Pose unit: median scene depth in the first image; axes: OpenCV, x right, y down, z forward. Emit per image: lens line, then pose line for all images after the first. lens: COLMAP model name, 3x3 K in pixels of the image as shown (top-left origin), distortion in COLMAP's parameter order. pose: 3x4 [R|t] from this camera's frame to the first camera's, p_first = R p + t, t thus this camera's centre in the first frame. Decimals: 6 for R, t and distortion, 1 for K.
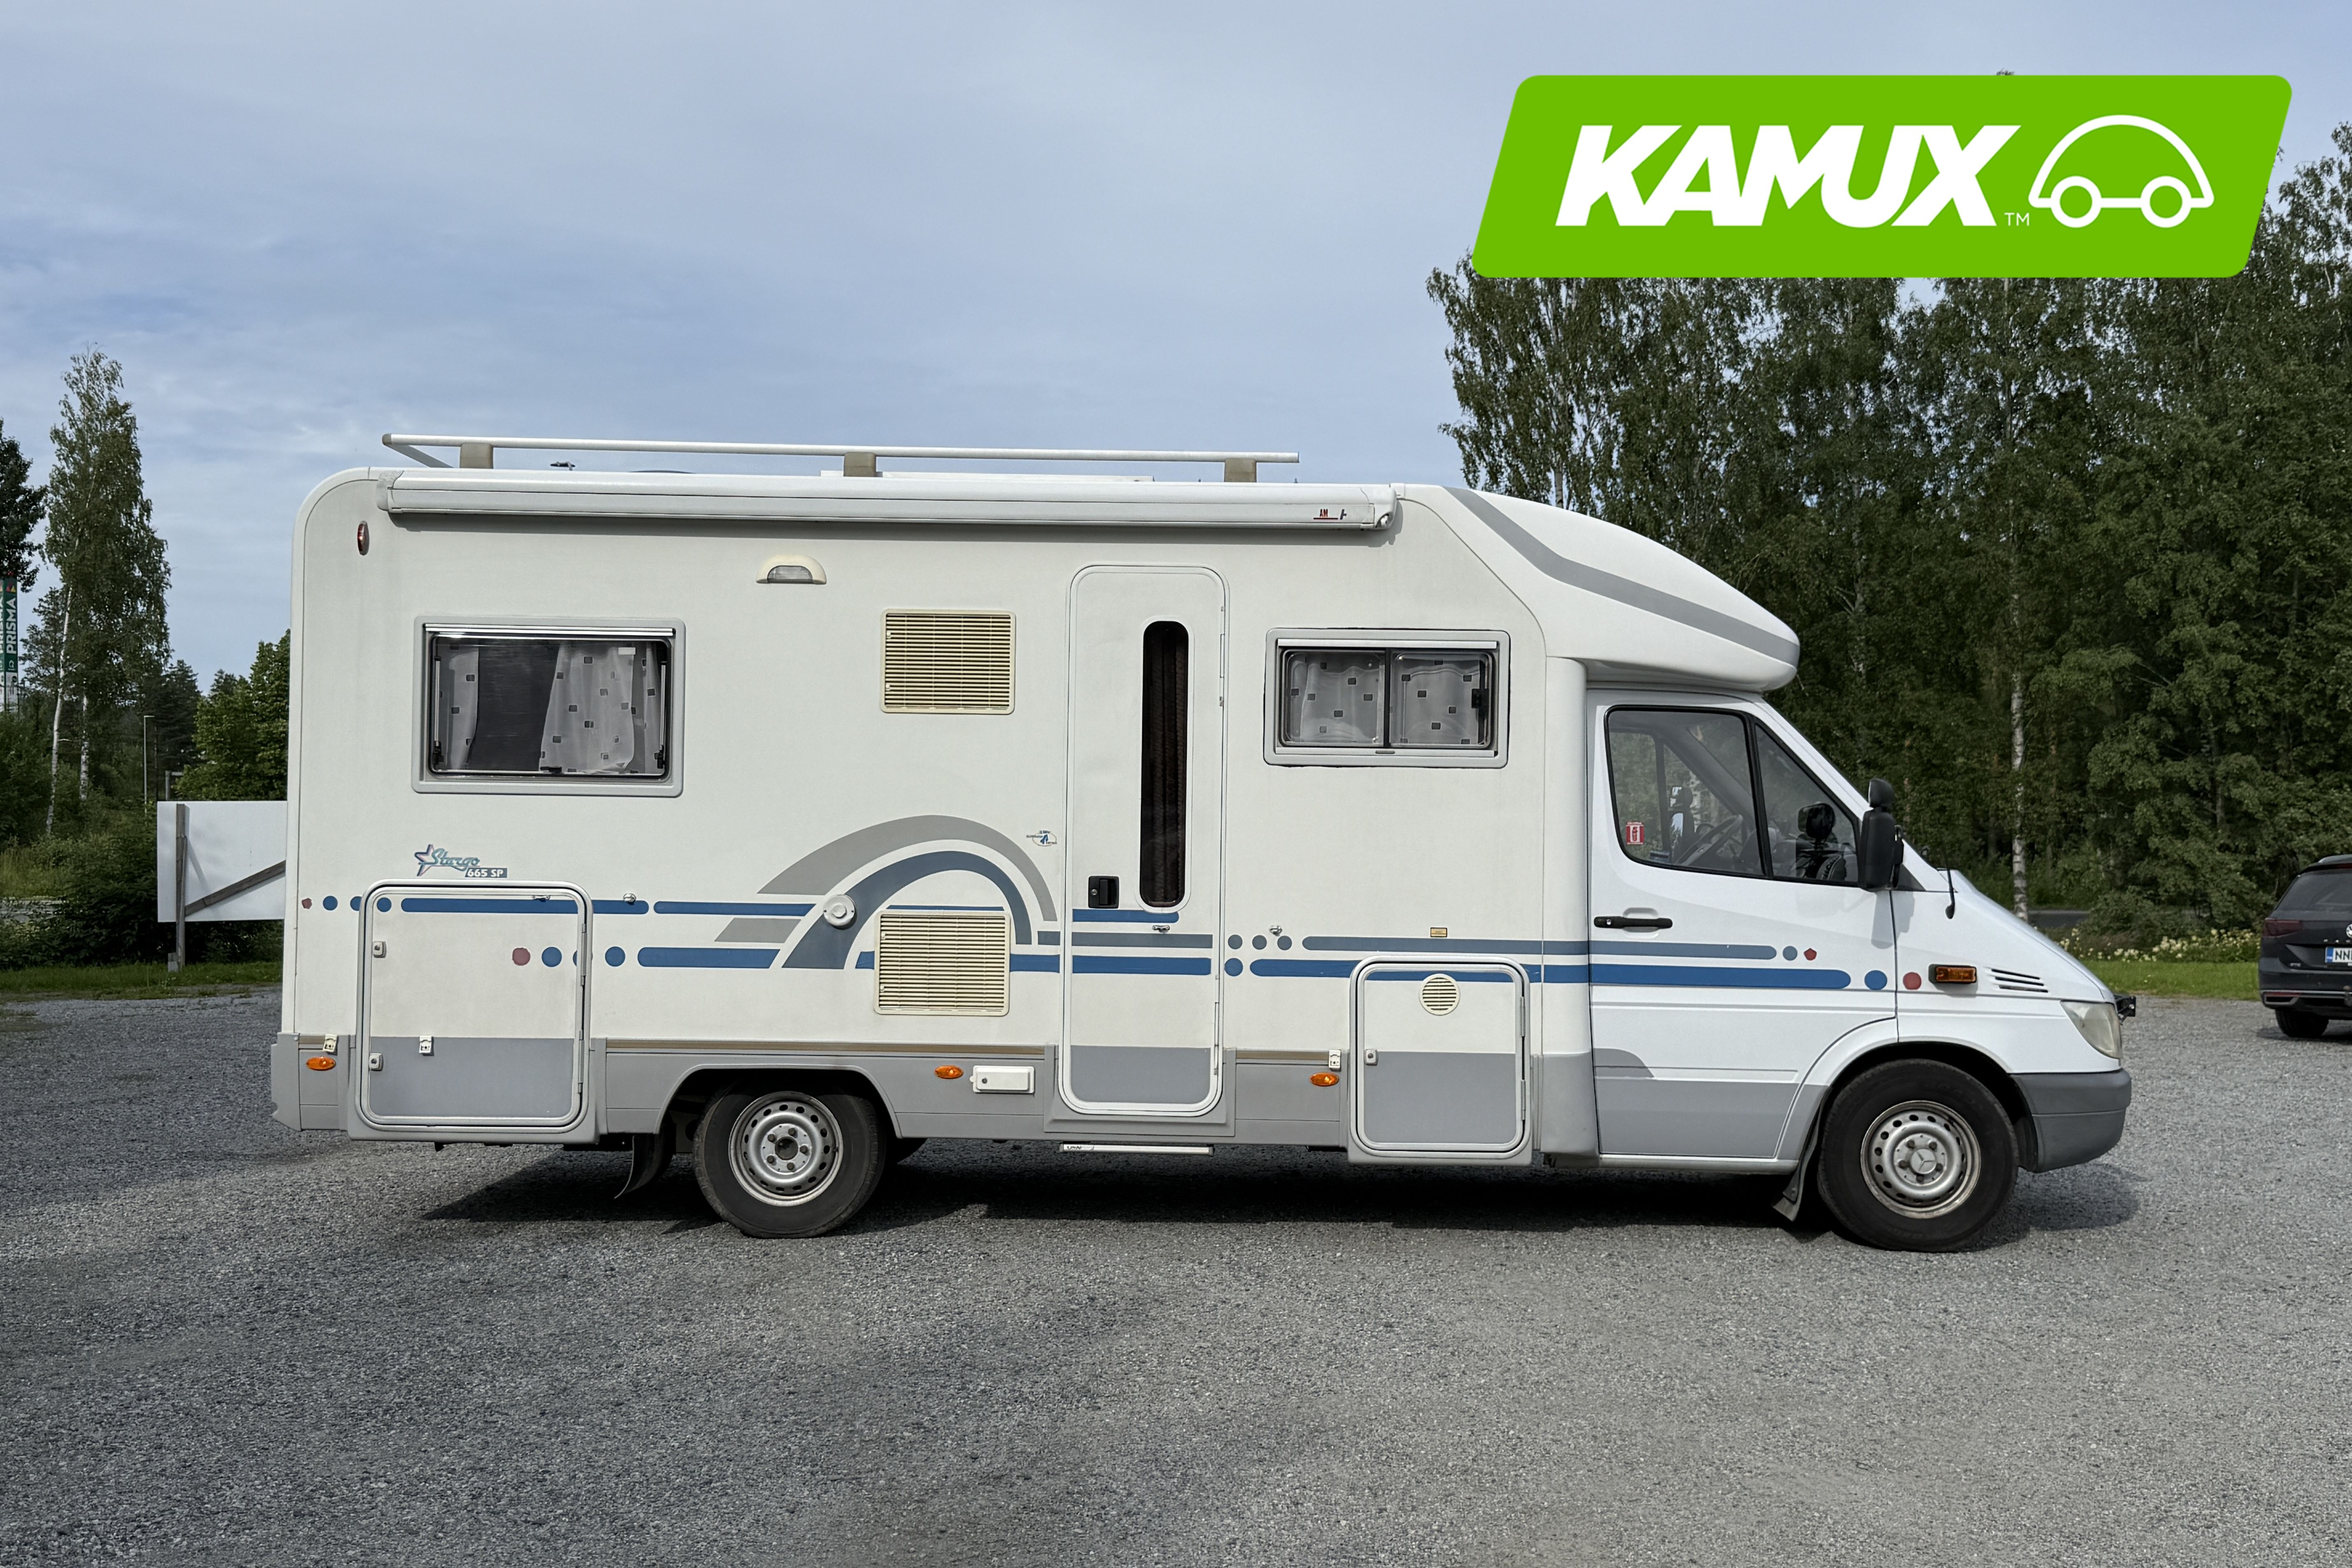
lens RADIAL K [[2288.4, 0, 1176.0], [0, 2288.4, 784.0], [0, 0, 1]] dist [0.167465, -0.324660]
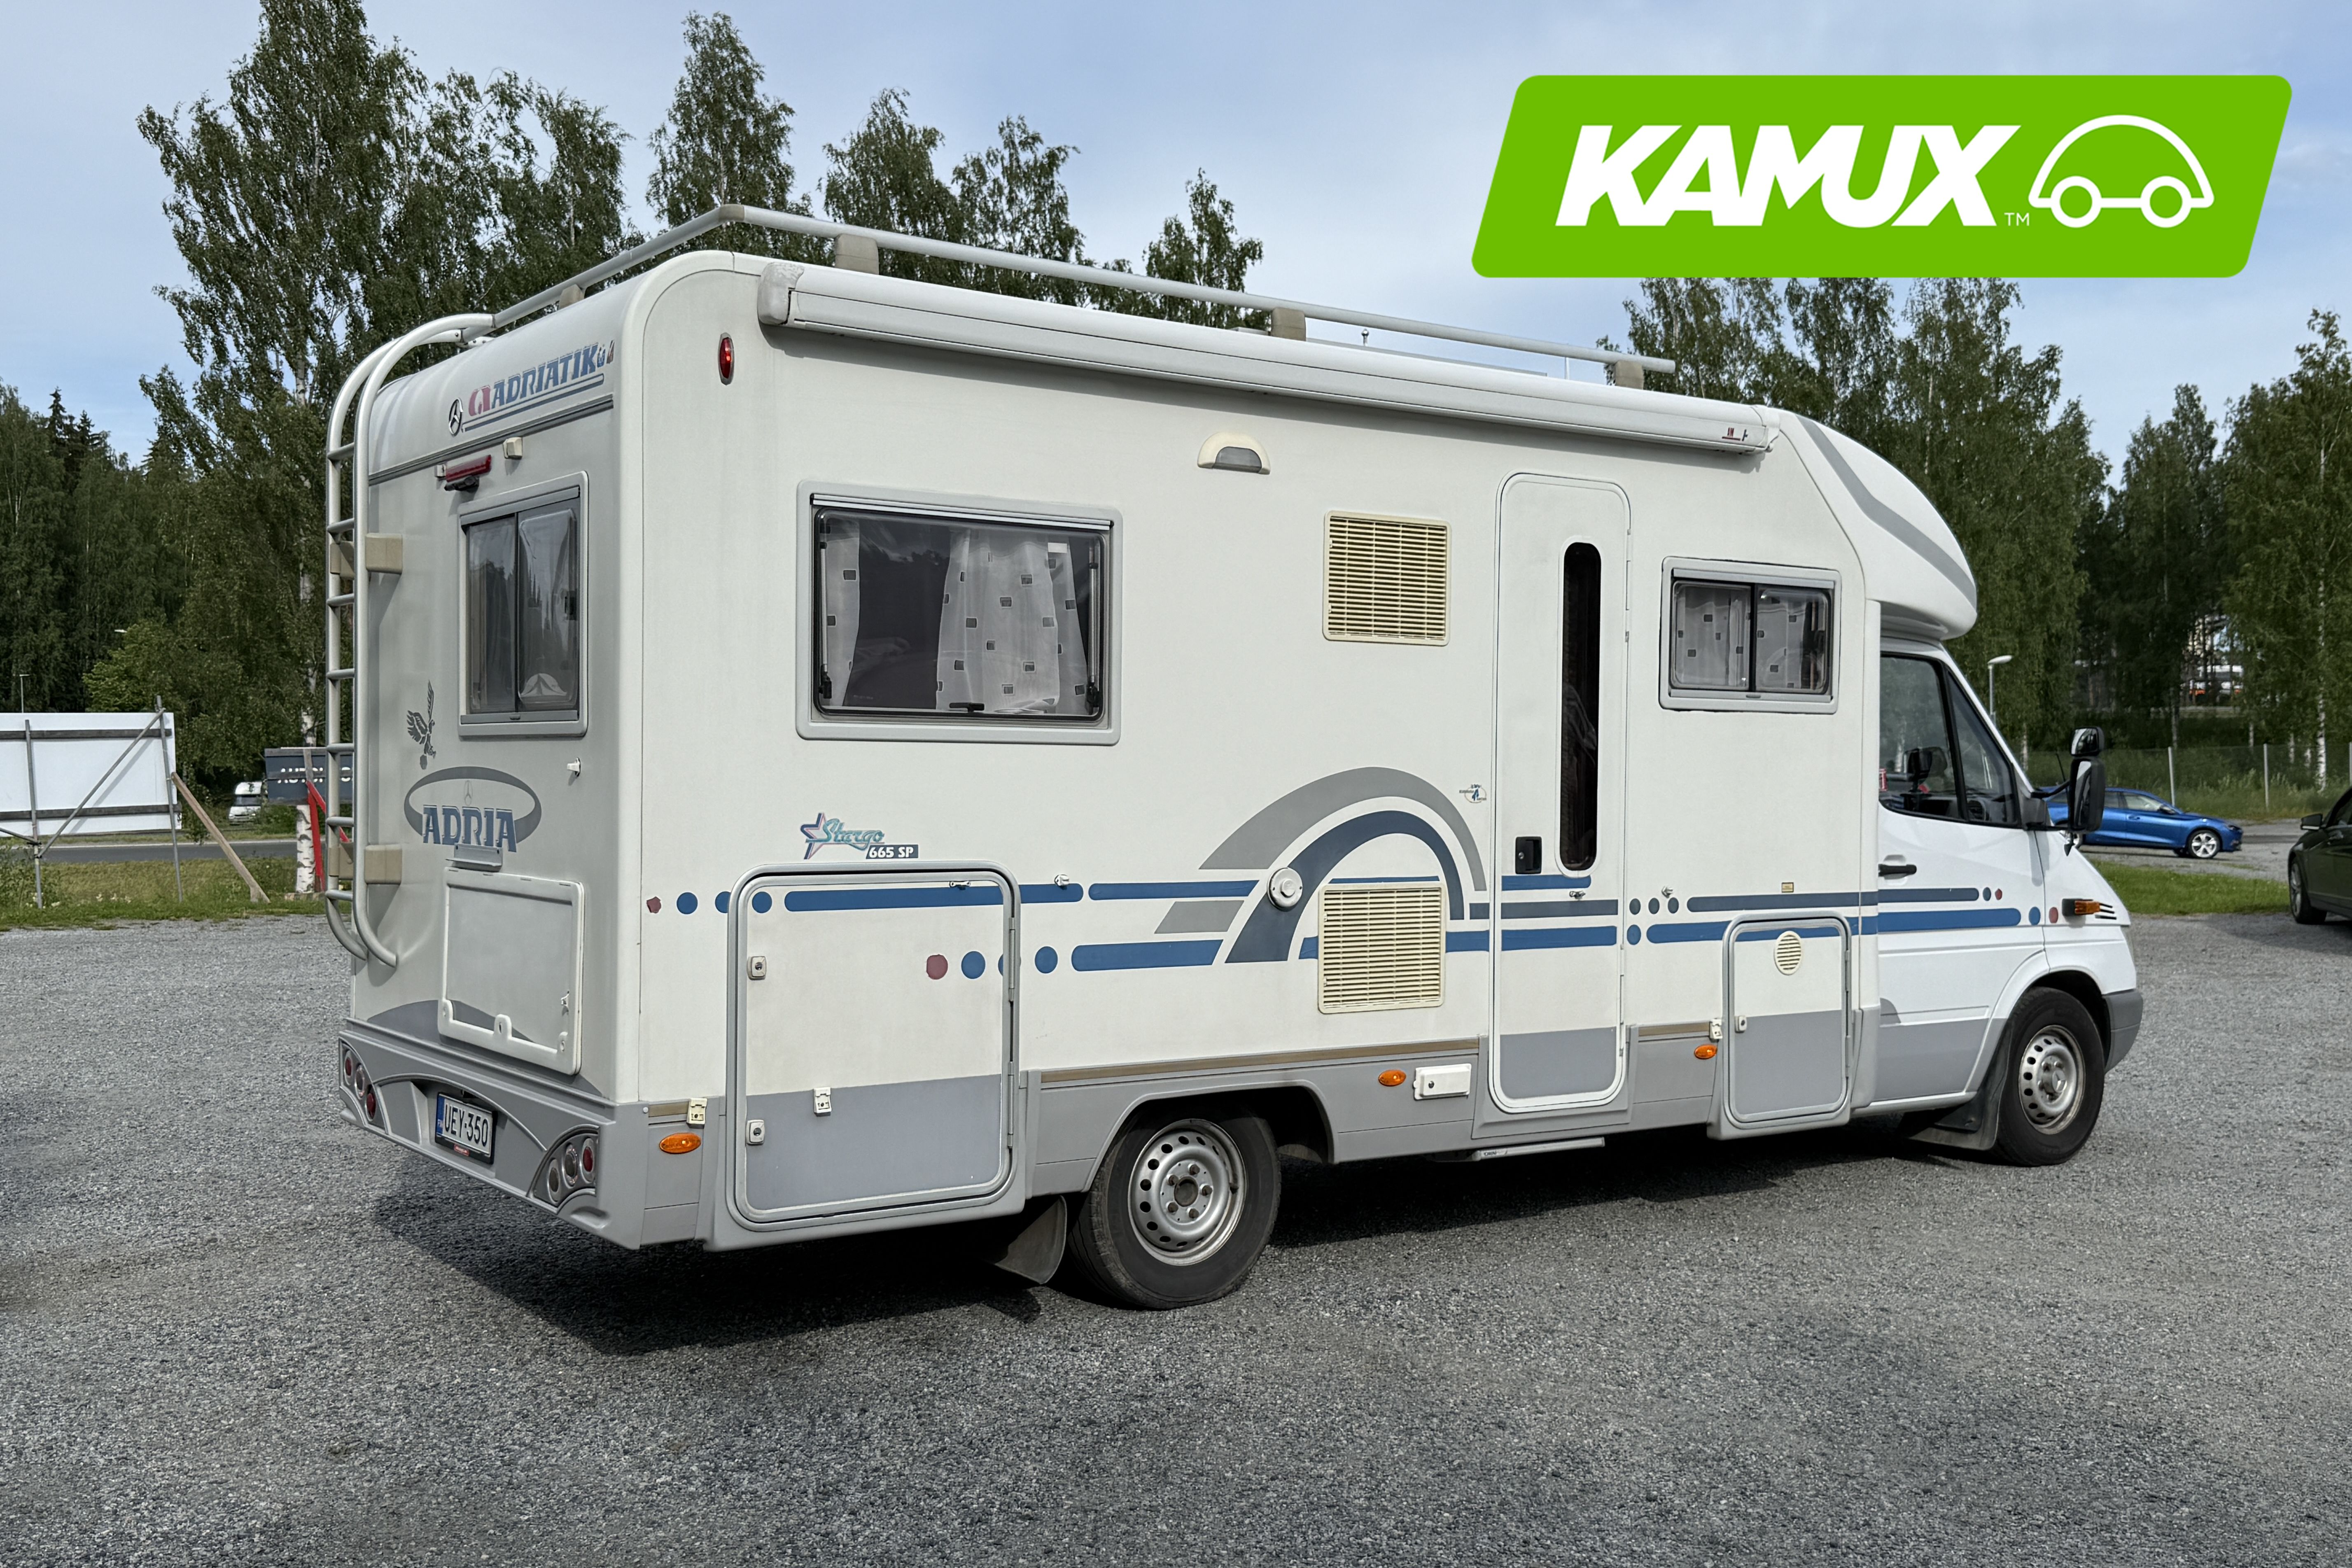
lens RADIAL K [[2288.4, 0, 1176.0], [0, 2288.4, 784.0], [0, 0, 1]] dist [0.167465, -0.324660]
pose [[0.801260, -0.011259, 0.598211, -0.650662], [-0.009063, 0.999480, 0.030950, -0.004997], [-0.598248, -0.030221, 0.800741, 0.387218]]
